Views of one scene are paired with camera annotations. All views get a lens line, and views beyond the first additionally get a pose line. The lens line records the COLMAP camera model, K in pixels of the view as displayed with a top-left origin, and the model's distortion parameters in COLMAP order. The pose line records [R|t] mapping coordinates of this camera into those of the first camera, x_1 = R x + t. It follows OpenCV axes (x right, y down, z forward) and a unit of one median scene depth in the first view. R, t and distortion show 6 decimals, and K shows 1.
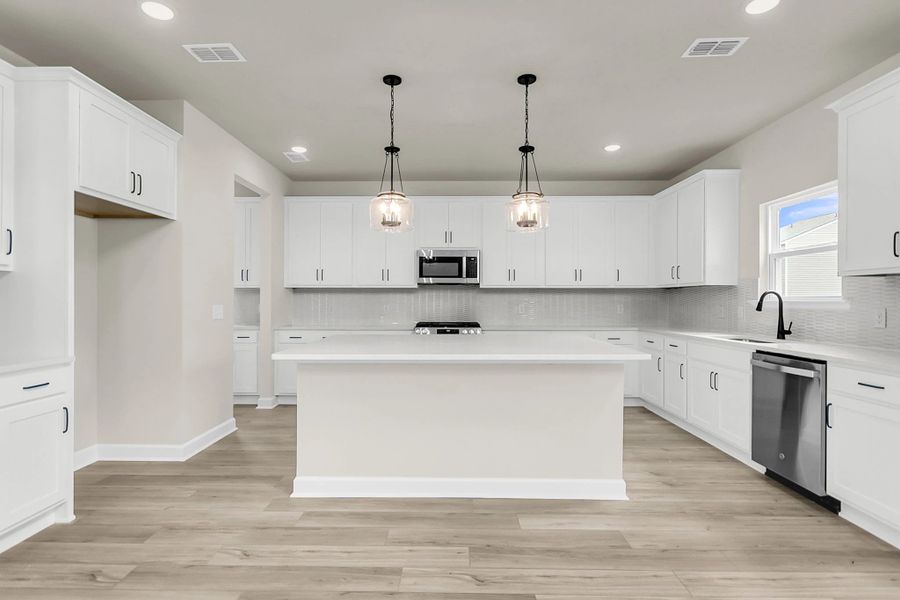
lens RADIAL K [[464.7, 0, 444.7], [0, 464.7, 300.9], [0, 0, 1]] dist [-0.000337, -0.000579]
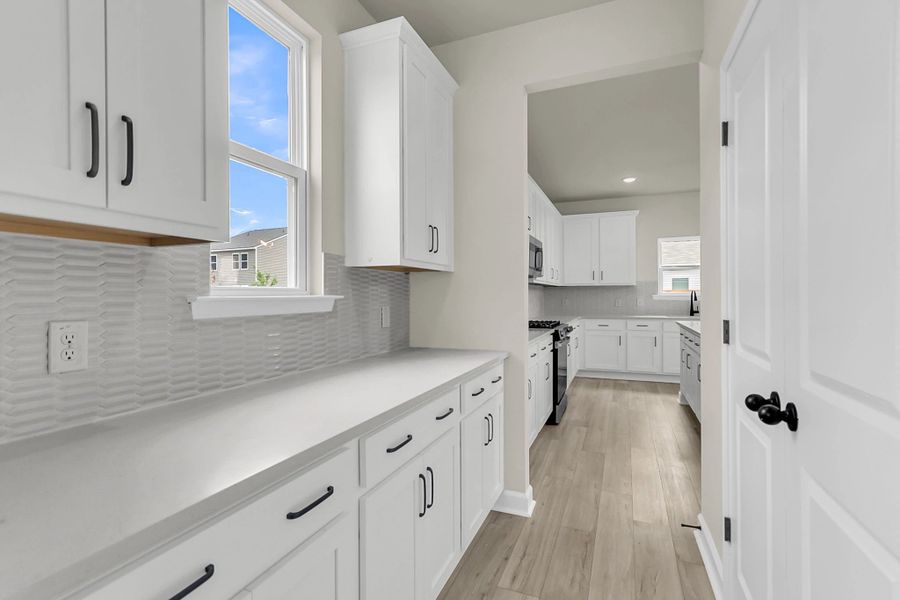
lens RADIAL K [[430.3, 0, 450.0], [0, 430.3, 300.0], [0, 0, 1]] dist [0.003178, 0.000134]
pose [[0.367721, -0.013177, 0.929843, -1.066855], [0.006153, 0.999912, 0.011737, -0.005578], [-0.929916, 0.001406, 0.367770, 1.135154]]
